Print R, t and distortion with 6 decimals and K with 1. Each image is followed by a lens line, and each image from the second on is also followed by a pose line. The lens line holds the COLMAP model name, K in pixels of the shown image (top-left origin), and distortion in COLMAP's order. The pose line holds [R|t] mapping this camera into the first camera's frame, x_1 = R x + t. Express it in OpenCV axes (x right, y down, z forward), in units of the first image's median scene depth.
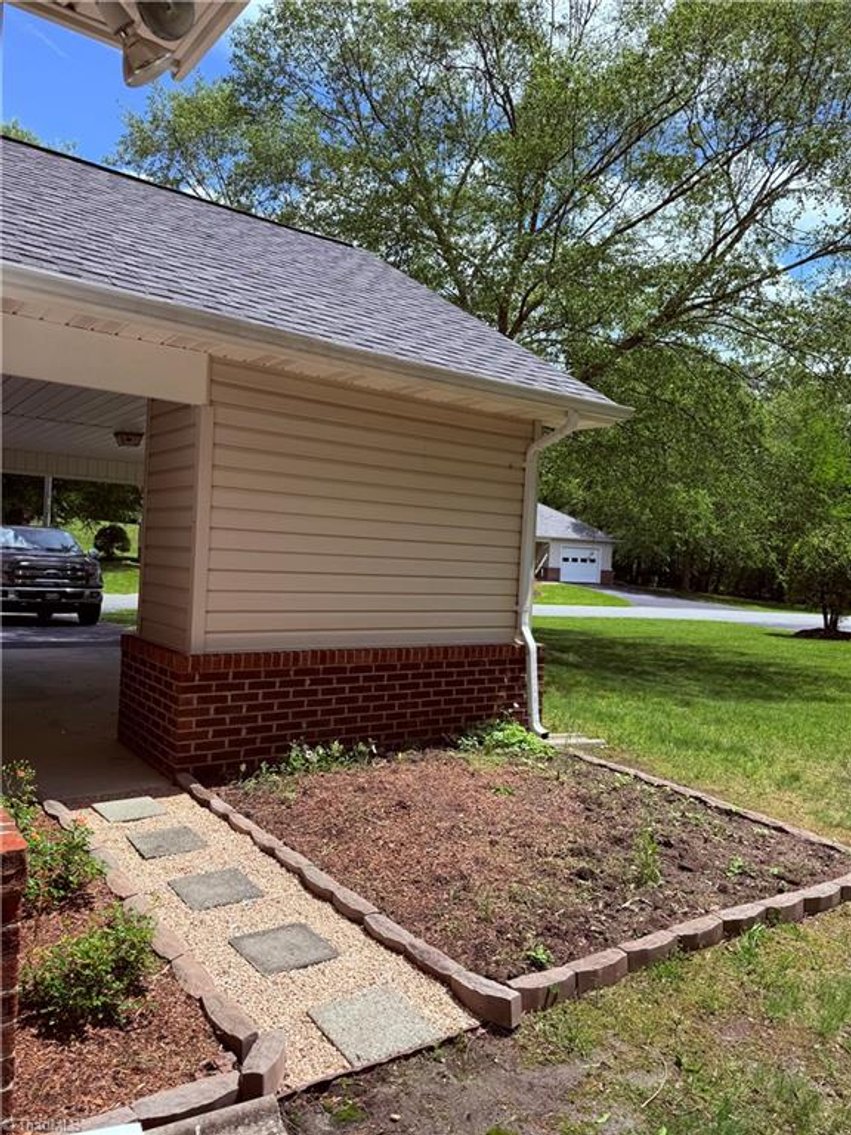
lens RADIAL K [[801.2, 0, 428.8], [0, 801.2, 568.0], [0, 0, 1]] dist [0.039215, -0.037198]
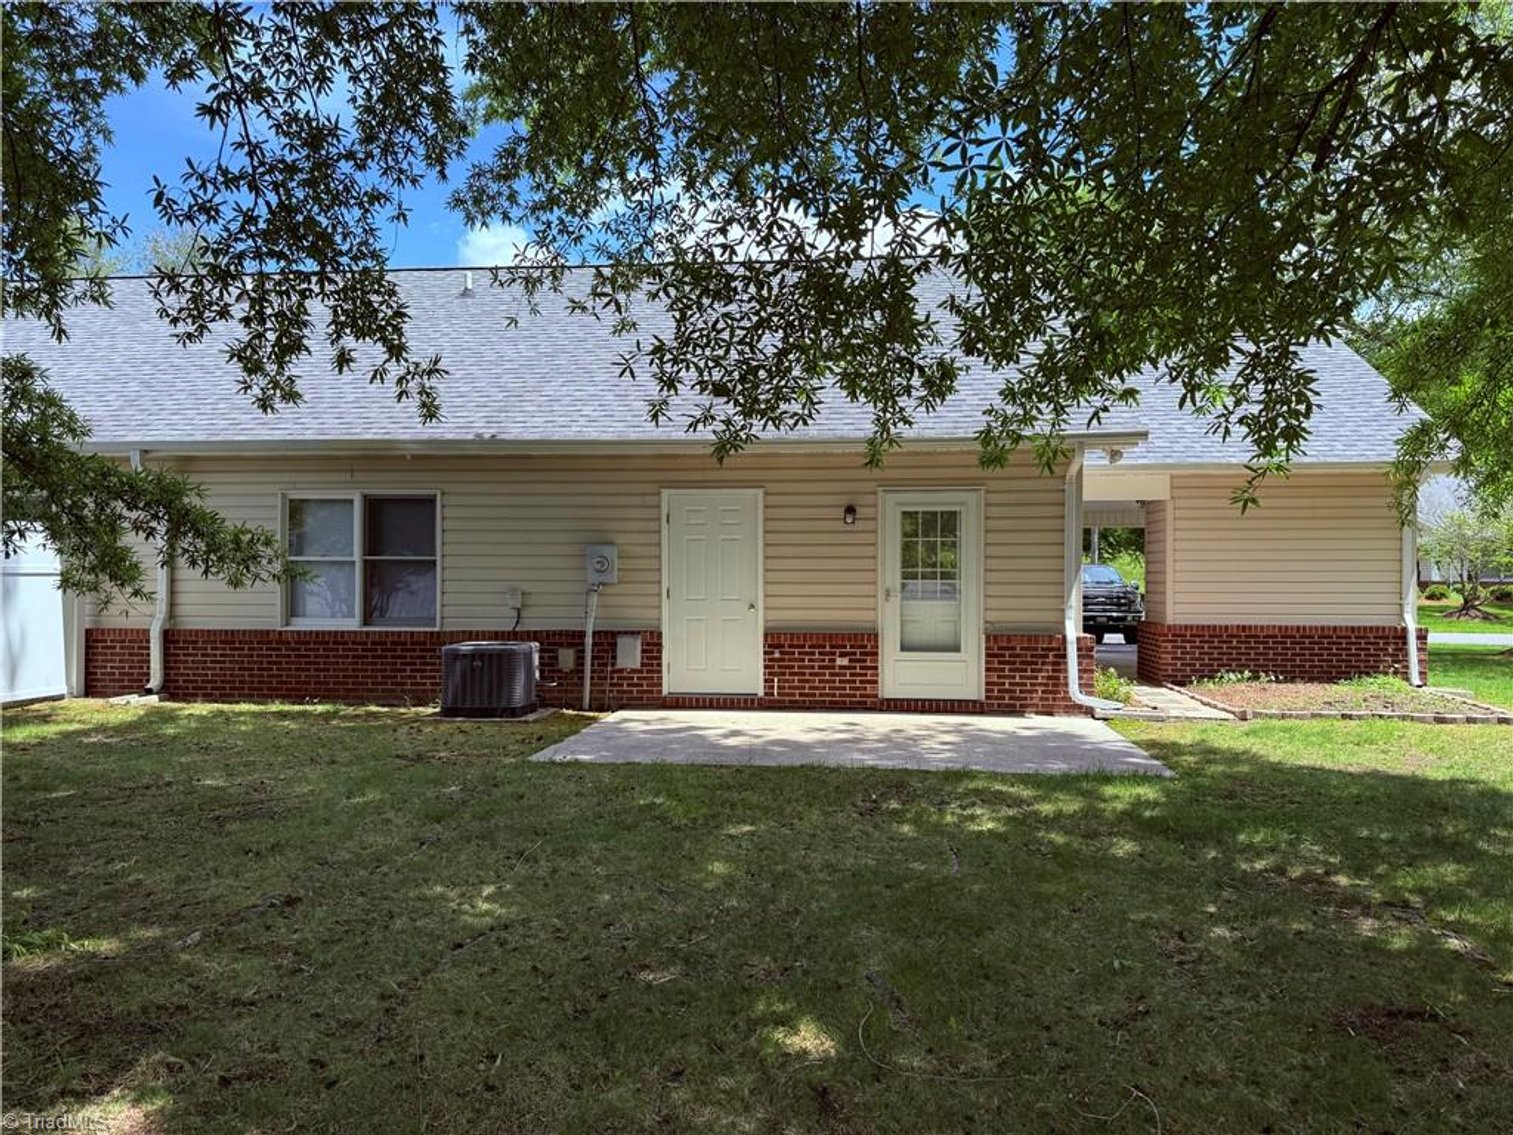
lens RADIAL K [[1068.0, 0, 756.5], [0, 1068.0, 567.5], [0, 0, 1]] dist [0.039215, -0.037198]
pose [[0.732494, -0.052820, -0.678722, 0.717679], [0.024356, 0.998381, -0.051411, 0.070165], [0.680338, 0.021127, 0.732594, -1.533142]]
